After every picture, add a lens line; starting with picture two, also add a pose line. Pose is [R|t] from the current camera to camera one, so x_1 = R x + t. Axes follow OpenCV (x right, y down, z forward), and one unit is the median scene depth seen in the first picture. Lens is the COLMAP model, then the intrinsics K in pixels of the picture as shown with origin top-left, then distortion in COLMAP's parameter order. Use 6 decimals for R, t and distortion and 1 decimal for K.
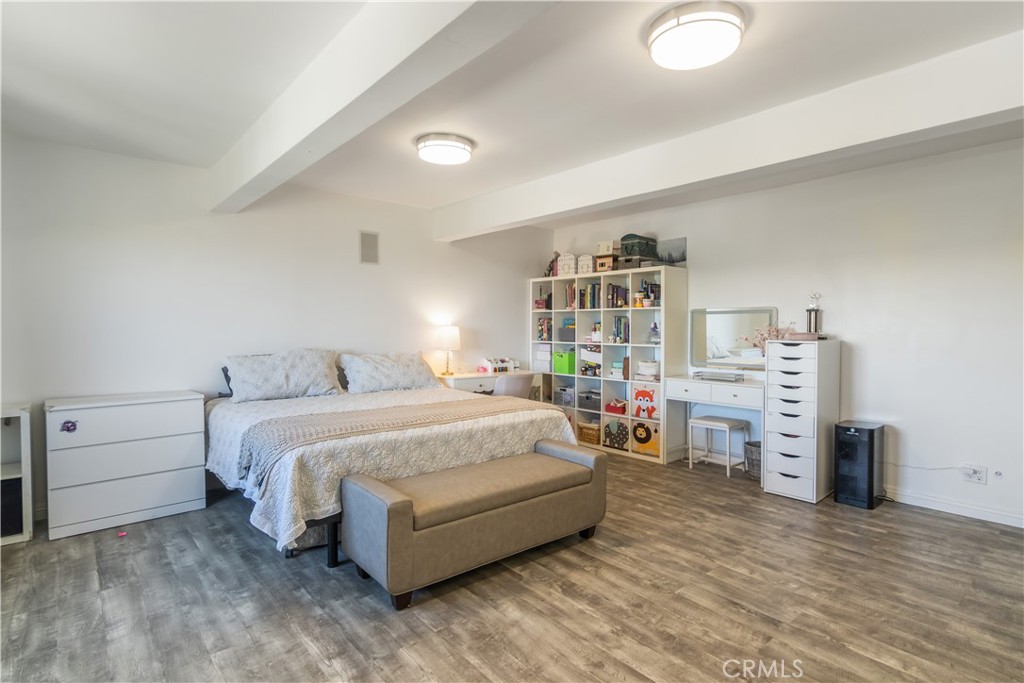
lens RADIAL K [[533.7, 0, 514.0], [0, 533.7, 343.3], [0, 0, 1]] dist [-0.003929, 0.002714]
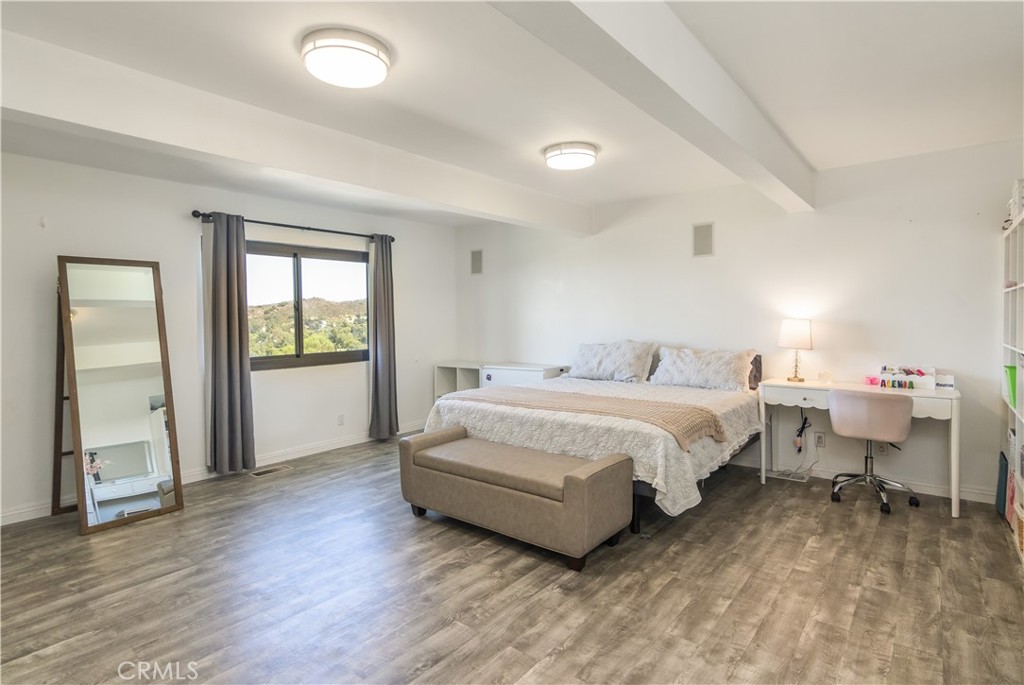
lens RADIAL K [[533.7, 0, 512.6], [0, 533.7, 334.5], [0, 0, 1]] dist [-0.003929, 0.002714]
pose [[0.173498, 0.022899, -0.984568, 0.929322], [-0.020075, 0.999604, 0.019711, -0.026954], [0.984630, 0.016345, 0.173889, 0.725232]]
